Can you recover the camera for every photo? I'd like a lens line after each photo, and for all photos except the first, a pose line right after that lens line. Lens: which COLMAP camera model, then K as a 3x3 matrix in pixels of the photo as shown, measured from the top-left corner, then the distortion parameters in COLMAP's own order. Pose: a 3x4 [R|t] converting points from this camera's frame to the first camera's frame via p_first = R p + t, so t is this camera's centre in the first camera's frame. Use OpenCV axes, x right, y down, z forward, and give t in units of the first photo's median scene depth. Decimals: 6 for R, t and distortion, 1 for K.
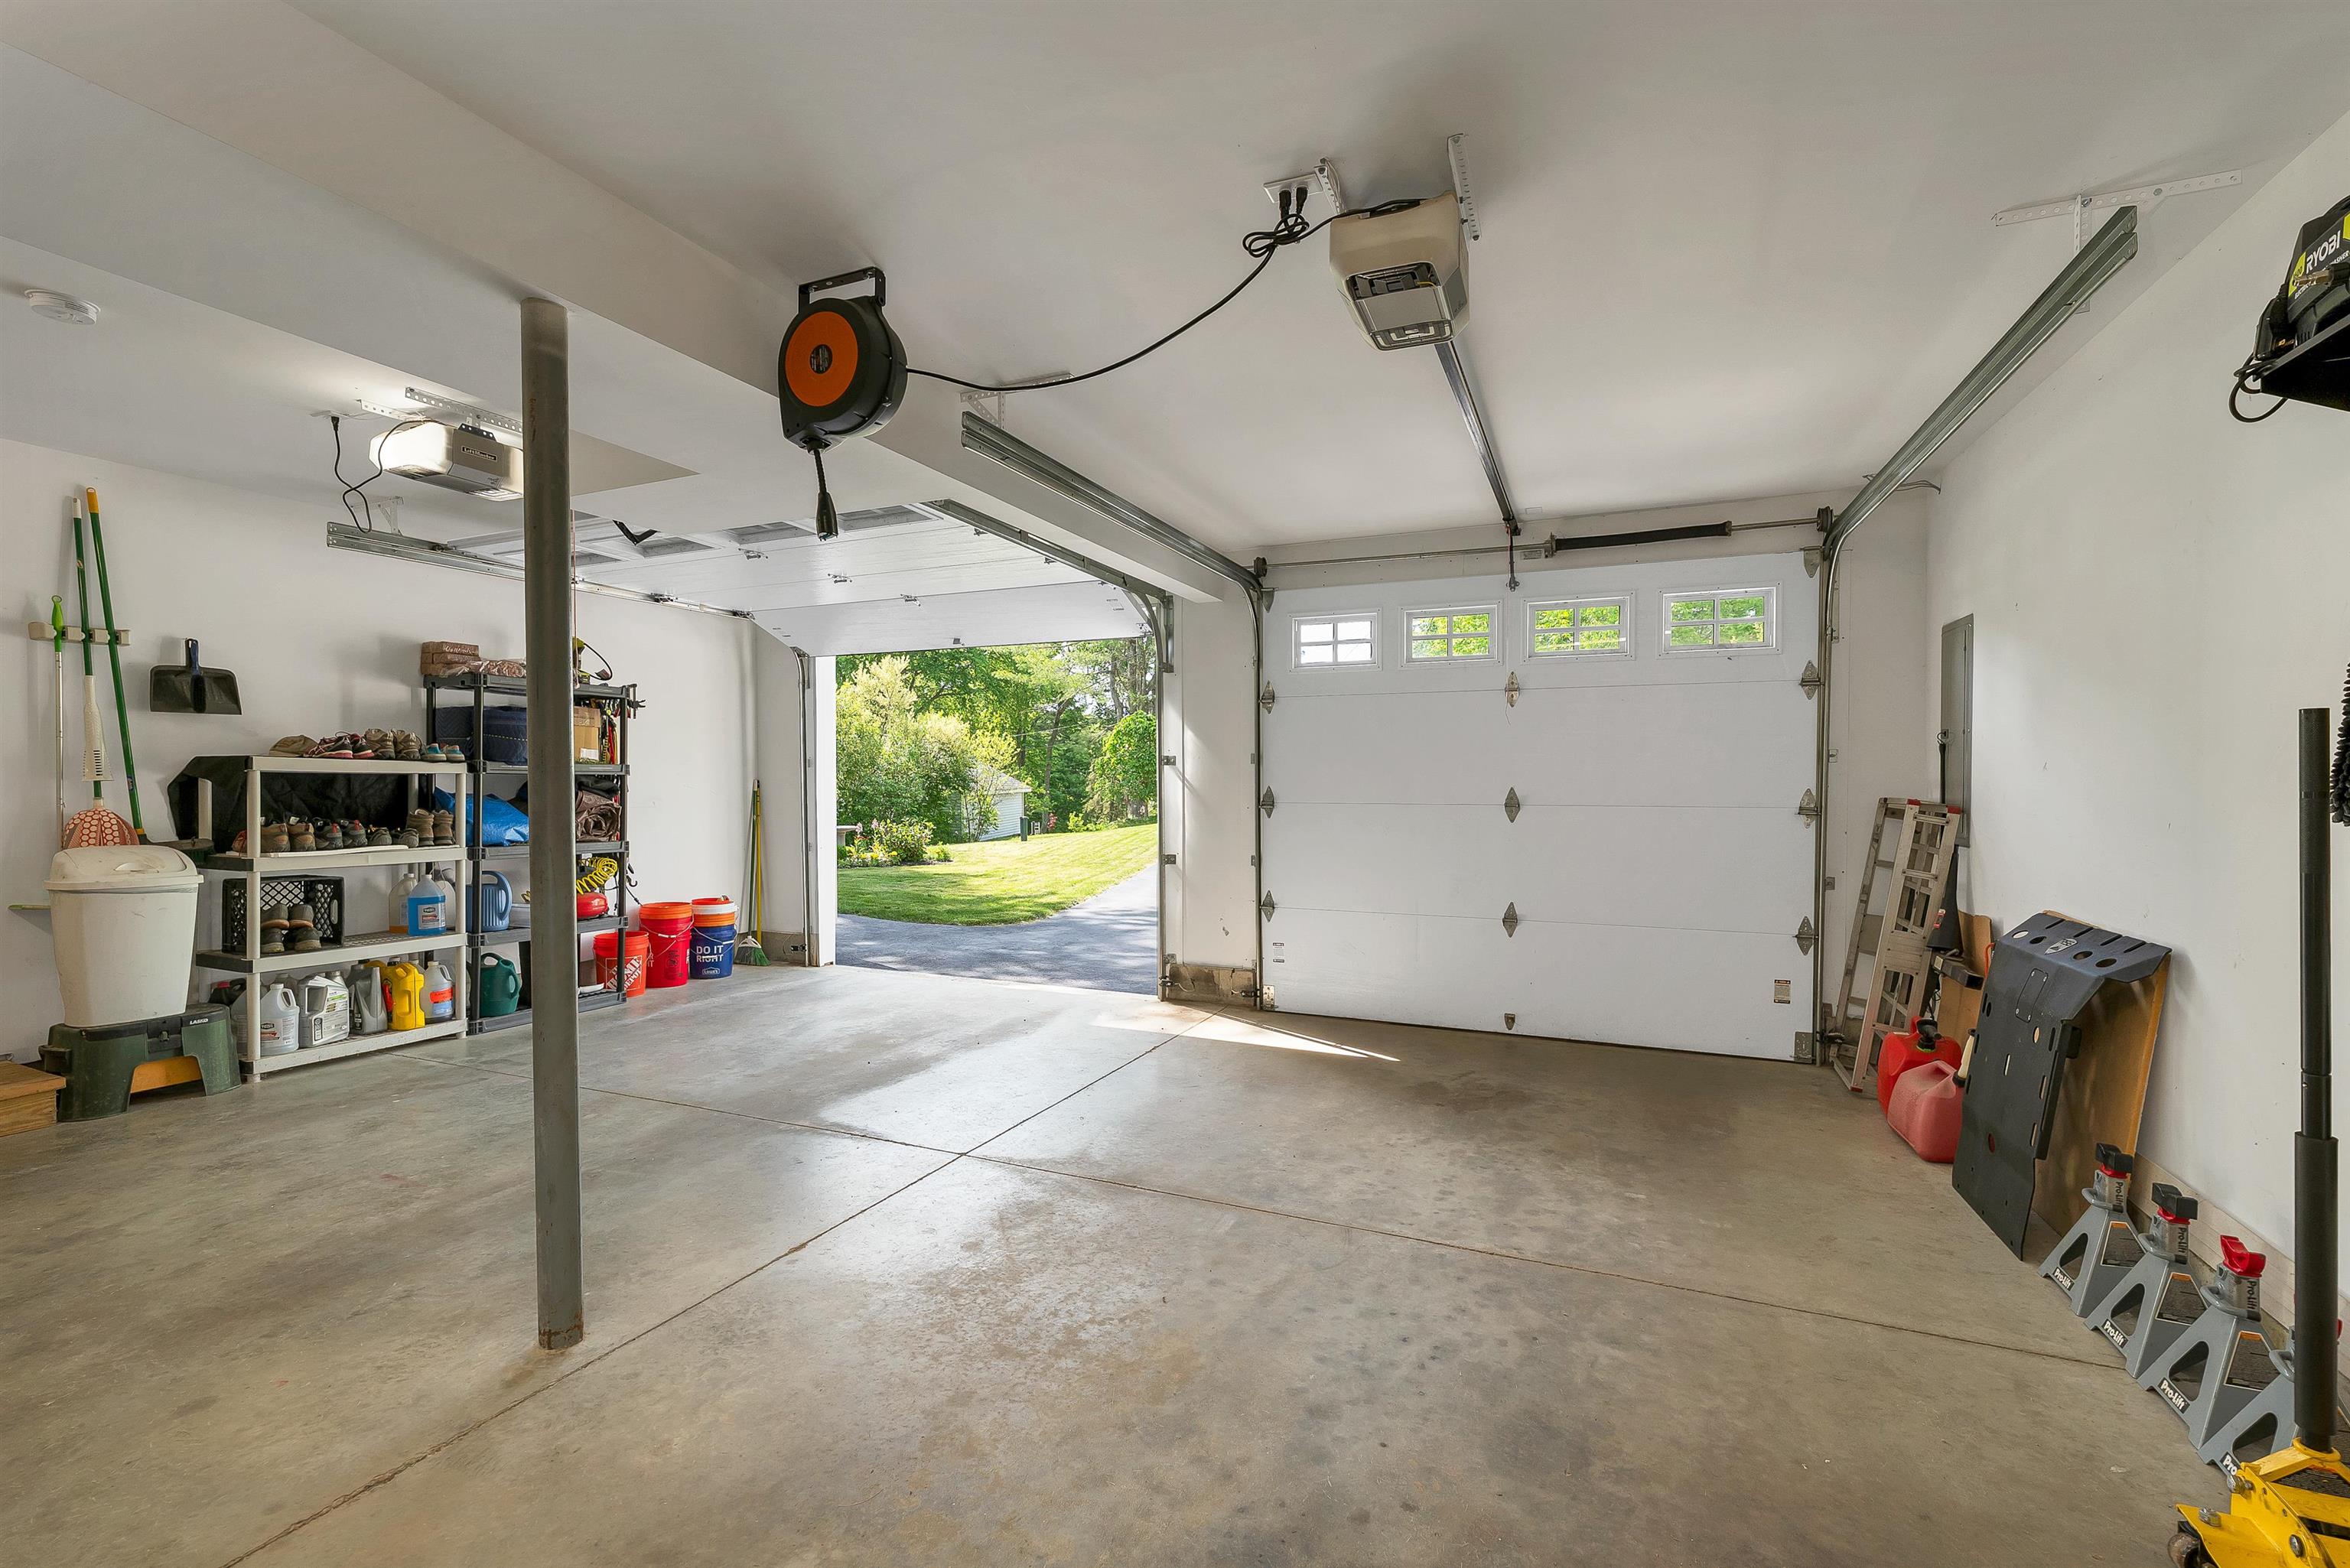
lens RADIAL K [[981.2, 0, 1177.2], [0, 981.2, 791.2], [0, 0, 1]] dist [0.003309, -0.000253]
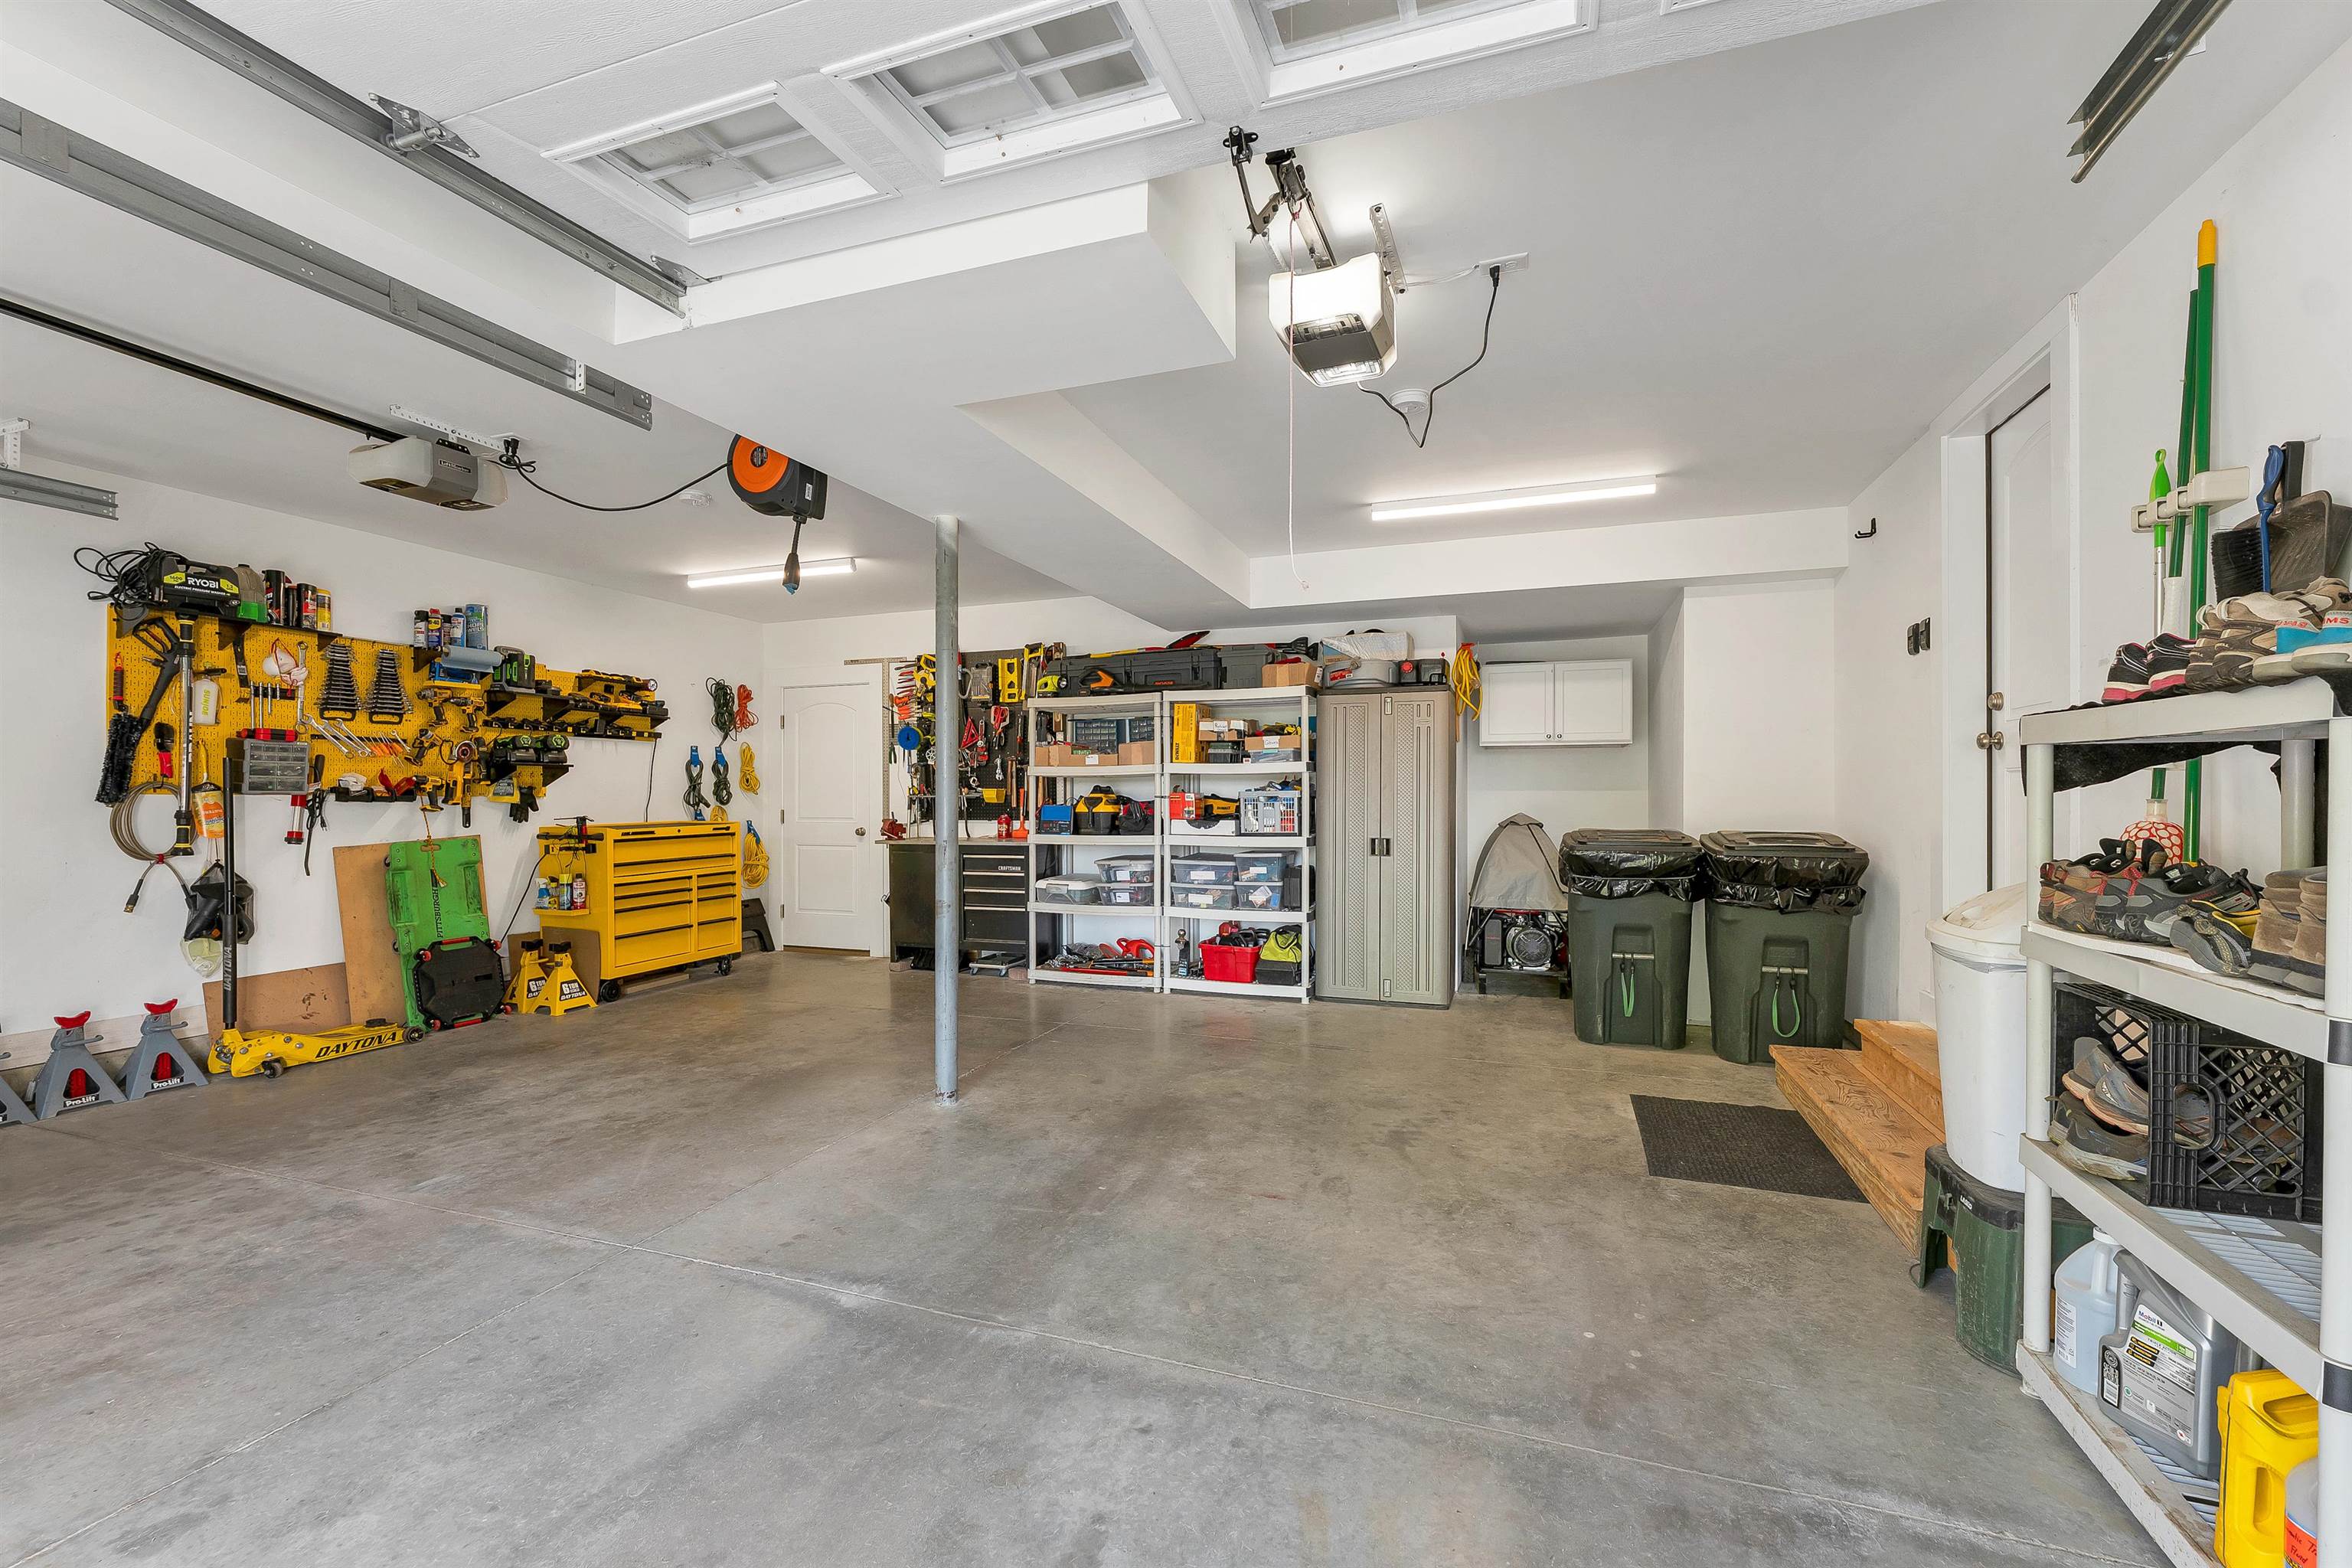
lens RADIAL K [[982.1, 0, 1178.6], [0, 982.1, 795.0], [0, 0, 1]] dist [0.003309, -0.000253]
pose [[-0.998265, 0.002415, -0.058834, -0.702270], [0.002040, 0.999977, 0.006444, -0.000680], [0.058848, 0.006313, -0.998247, 2.077684]]
